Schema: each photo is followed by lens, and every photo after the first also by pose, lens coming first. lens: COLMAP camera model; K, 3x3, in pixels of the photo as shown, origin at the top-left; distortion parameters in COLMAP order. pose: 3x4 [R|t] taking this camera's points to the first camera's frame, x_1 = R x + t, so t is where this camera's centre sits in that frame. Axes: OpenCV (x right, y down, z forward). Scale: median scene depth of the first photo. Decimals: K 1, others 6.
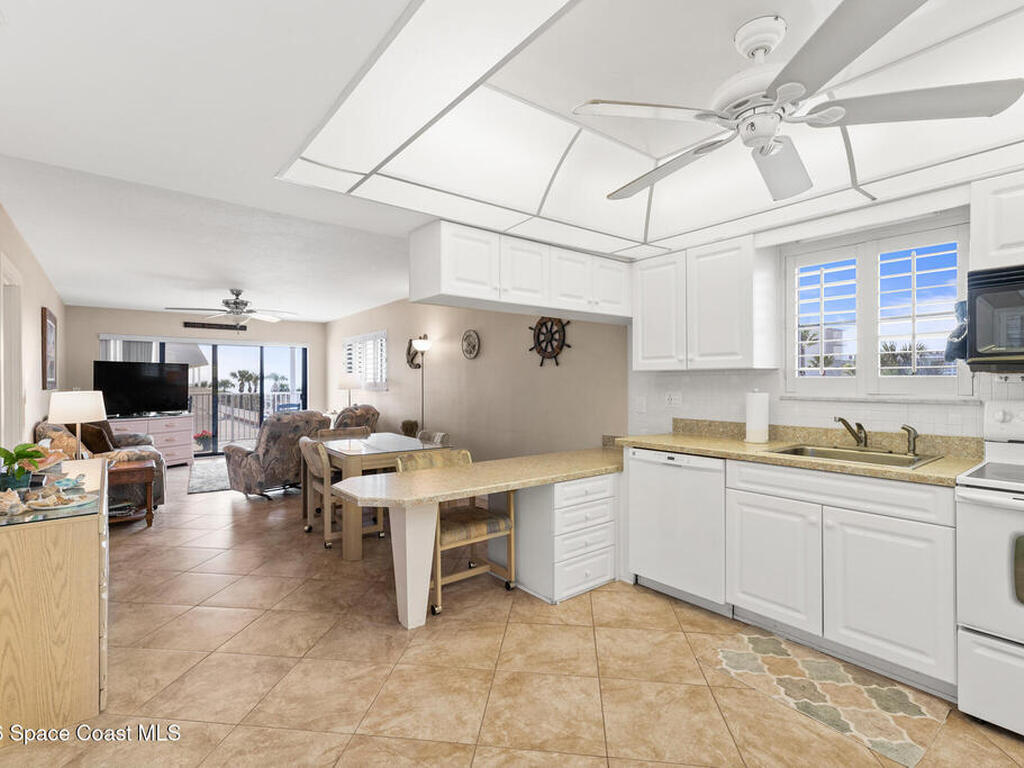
lens RADIAL K [[491.3, 0, 505.9], [0, 491.3, 380.1], [0, 0, 1]] dist [0.001598, 0.002495]
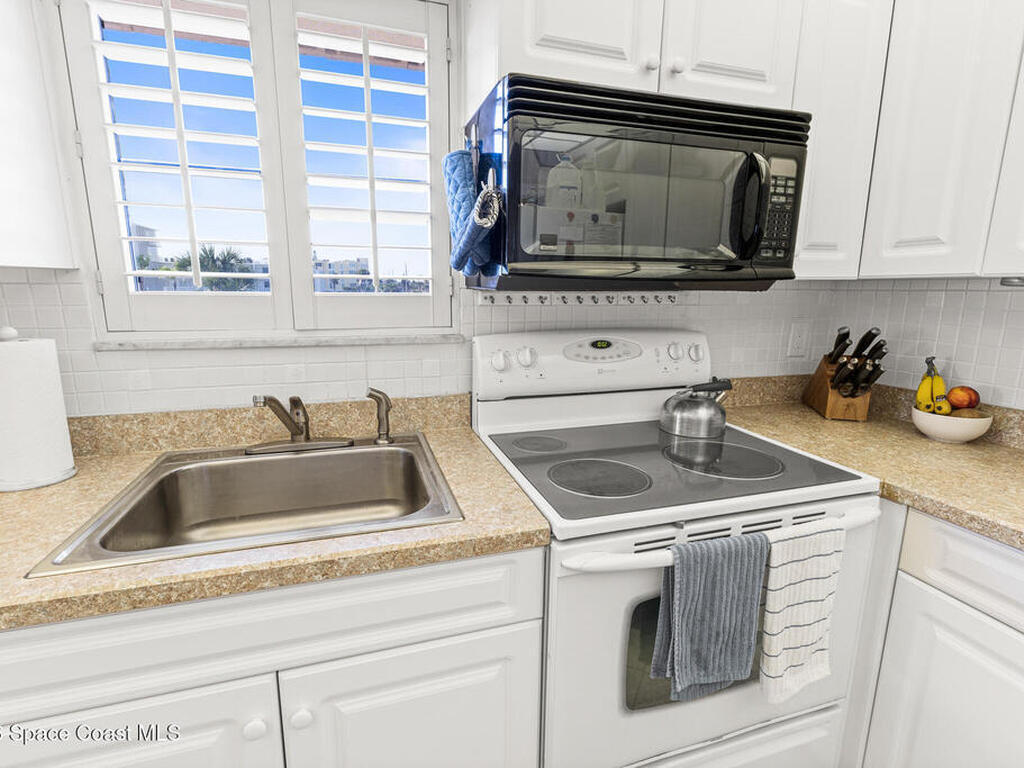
lens RADIAL K [[491.3, 0, 509.1], [0, 491.3, 383.4], [0, 0, 1]] dist [0.001598, 0.002495]
pose [[0.356675, -0.175264, 0.917641, 0.205110], [-0.011202, 0.981372, 0.191790, -0.008740], [-0.934162, -0.078686, 0.348067, 0.364179]]
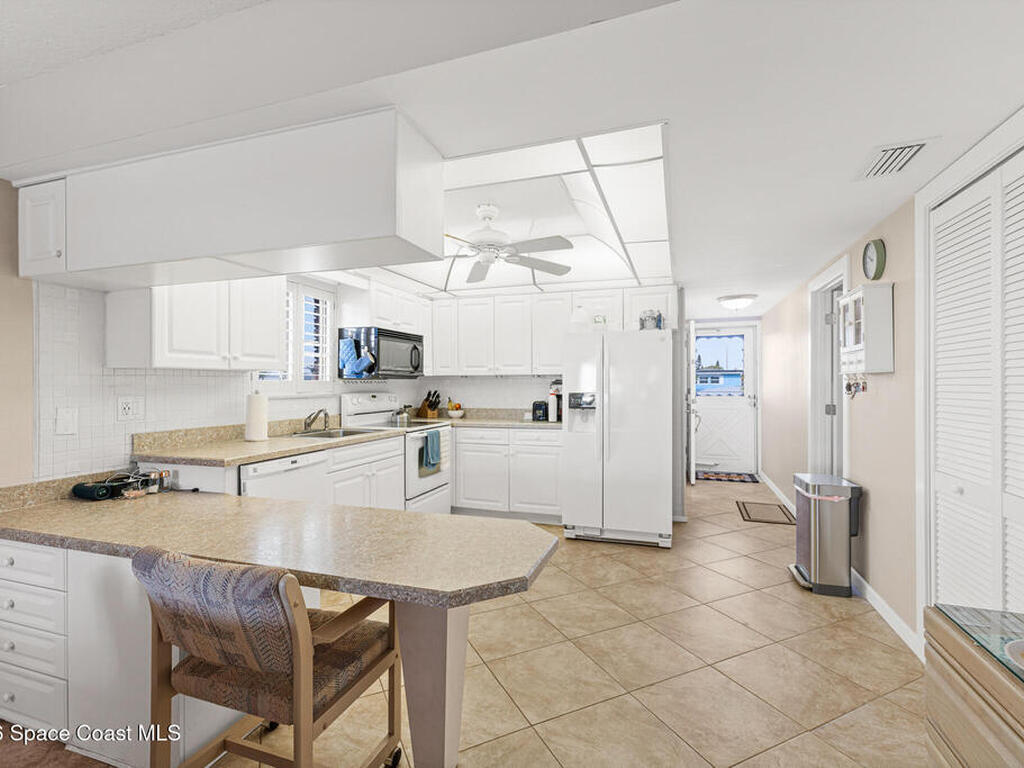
lens RADIAL K [[491.3, 0, 506.2], [0, 491.3, 383.0], [0, 0, 1]] dist [0.001598, 0.002495]
pose [[-0.536545, 0.005052, 0.843856, -0.436006], [0.002200, 0.999987, -0.004589, 0.005478], [-0.843869, -0.000606, -0.536549, 0.720993]]
